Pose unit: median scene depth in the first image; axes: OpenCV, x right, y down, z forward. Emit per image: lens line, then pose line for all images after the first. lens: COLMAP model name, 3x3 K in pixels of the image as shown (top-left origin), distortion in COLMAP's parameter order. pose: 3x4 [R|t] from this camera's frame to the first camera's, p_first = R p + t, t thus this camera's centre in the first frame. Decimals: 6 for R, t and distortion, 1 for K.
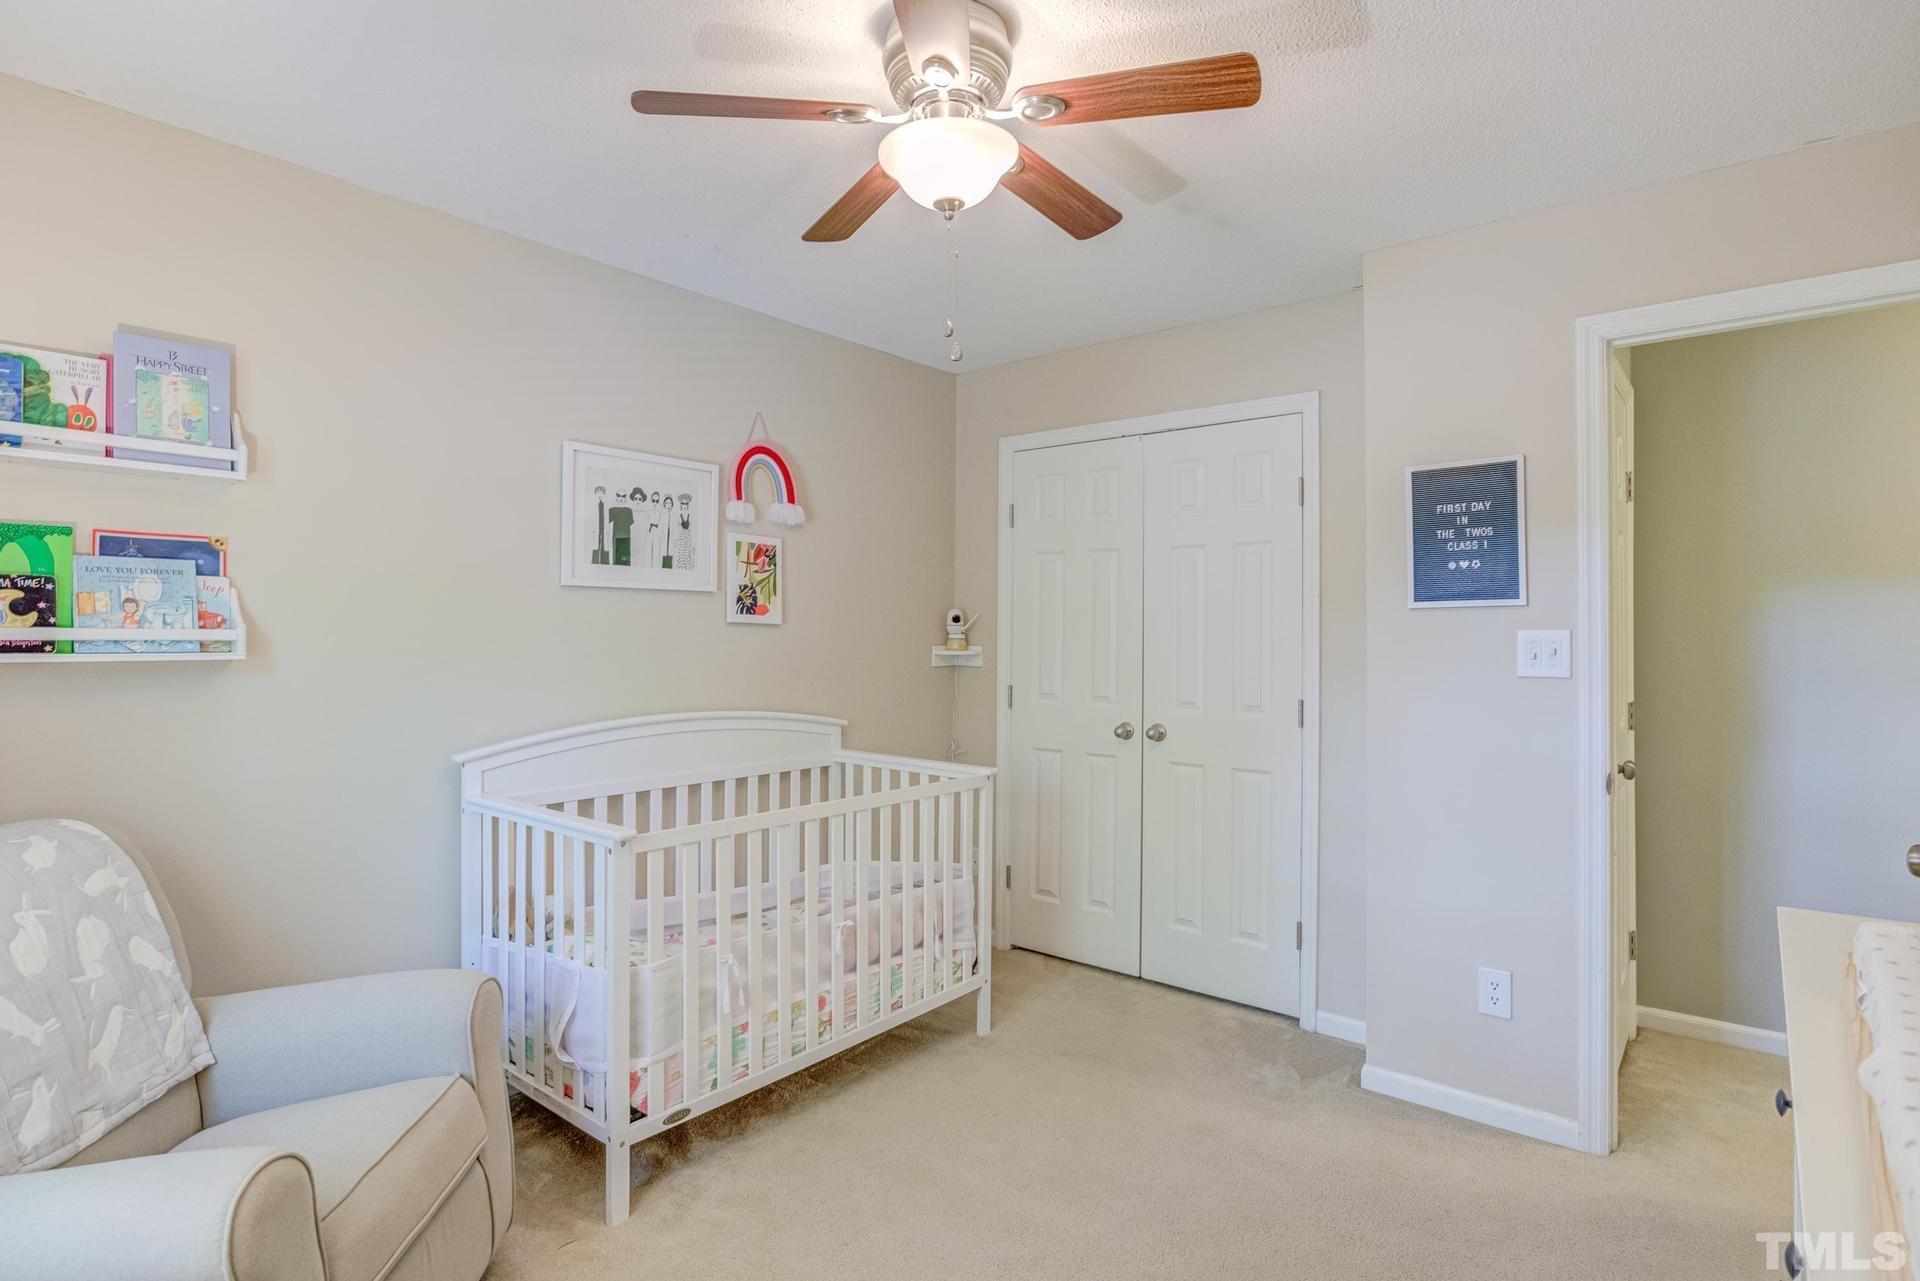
lens RADIAL K [[954.0, 0, 989.5], [0, 954.0, 632.1], [0, 0, 1]] dist [-0.020603, 0.001353]
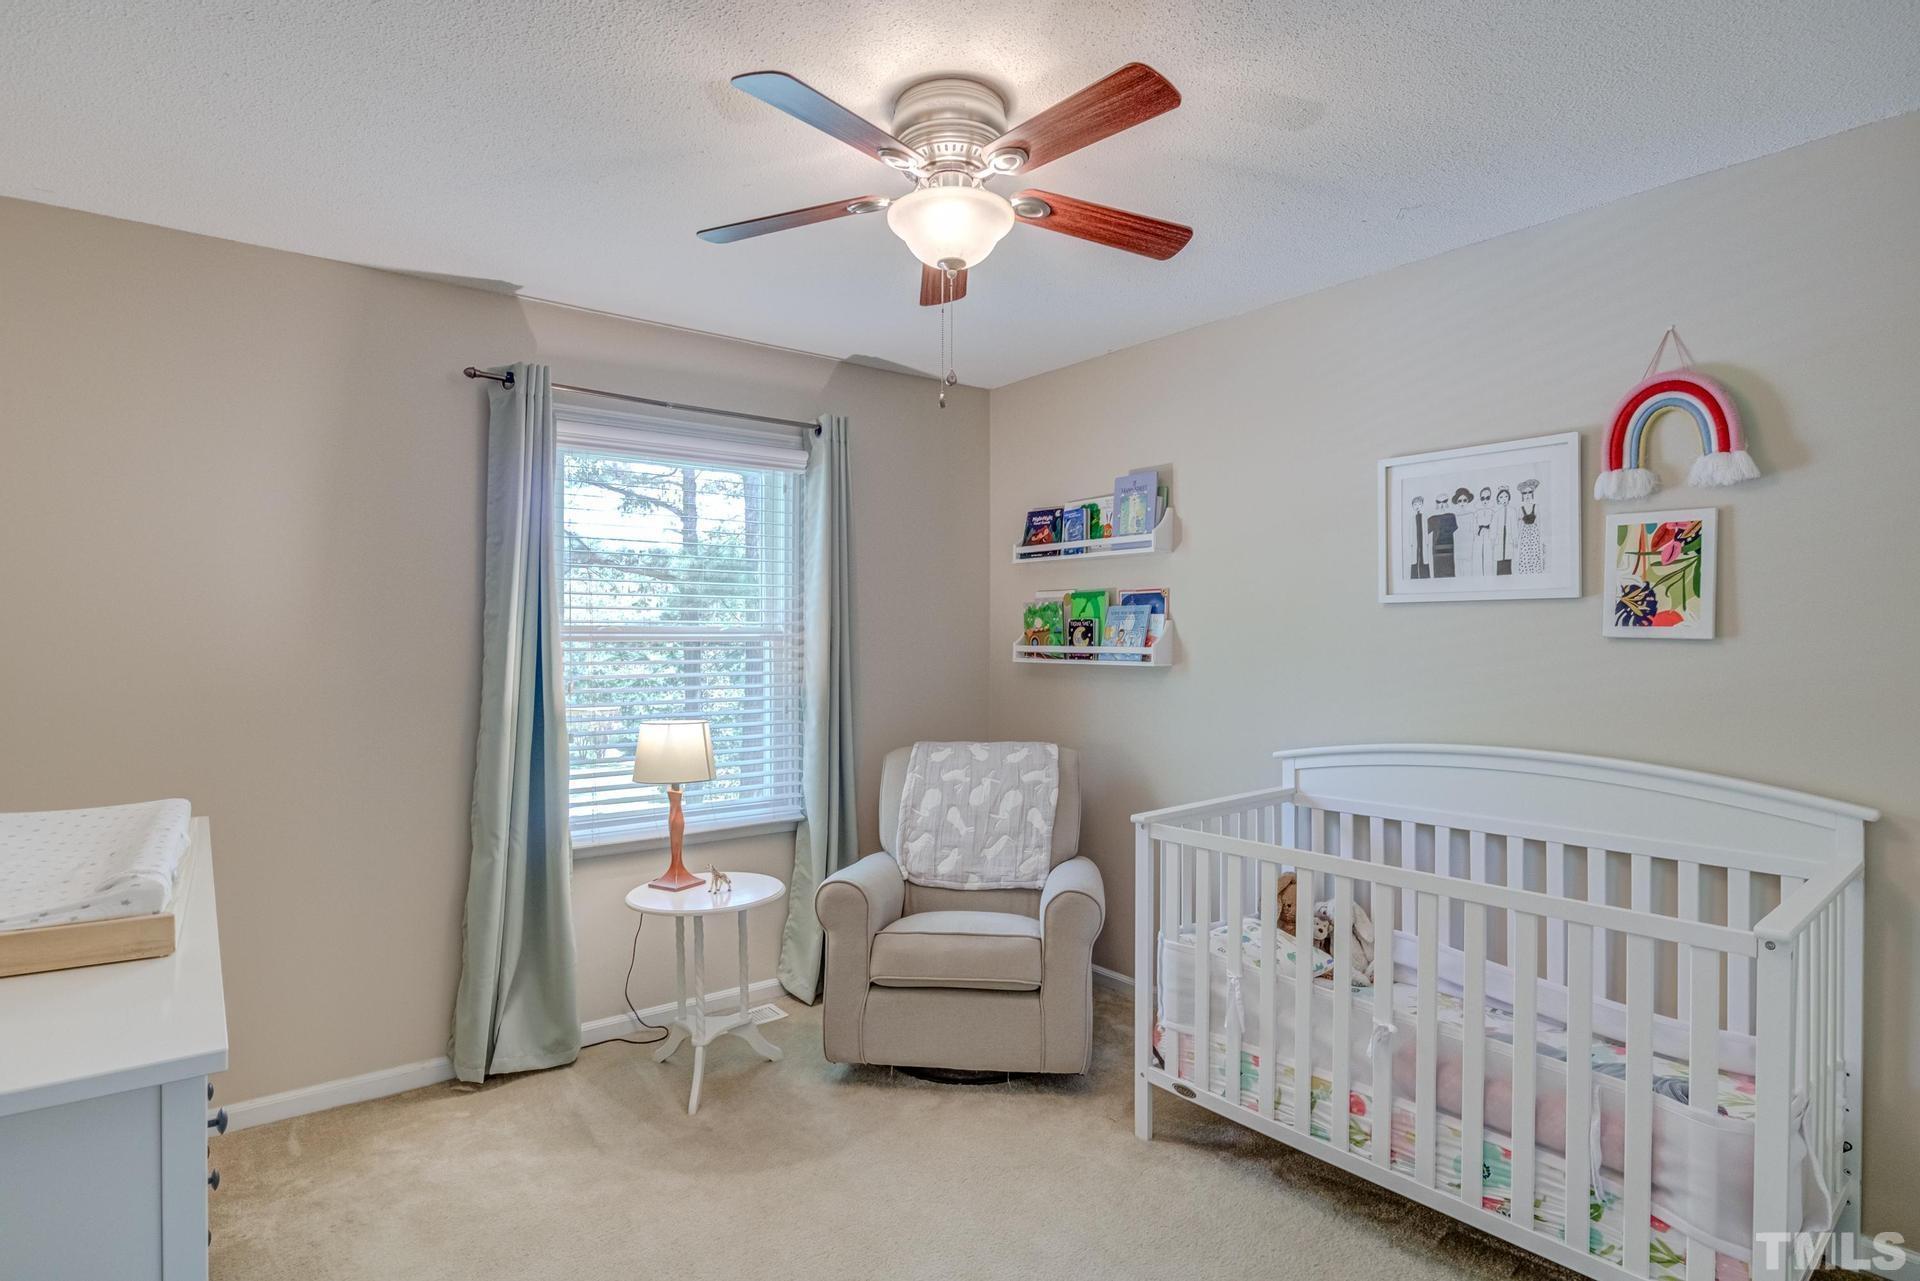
lens RADIAL K [[984.5, 0, 960.0], [0, 984.5, 640.5], [0, 0, 1]] dist [-0.015556, 0.001234]
pose [[-0.210899, -0.004163, -0.977499, 0.622599], [-0.001202, 0.999991, -0.004000, -0.004914], [0.977507, 0.000331, -0.210902, 0.729460]]
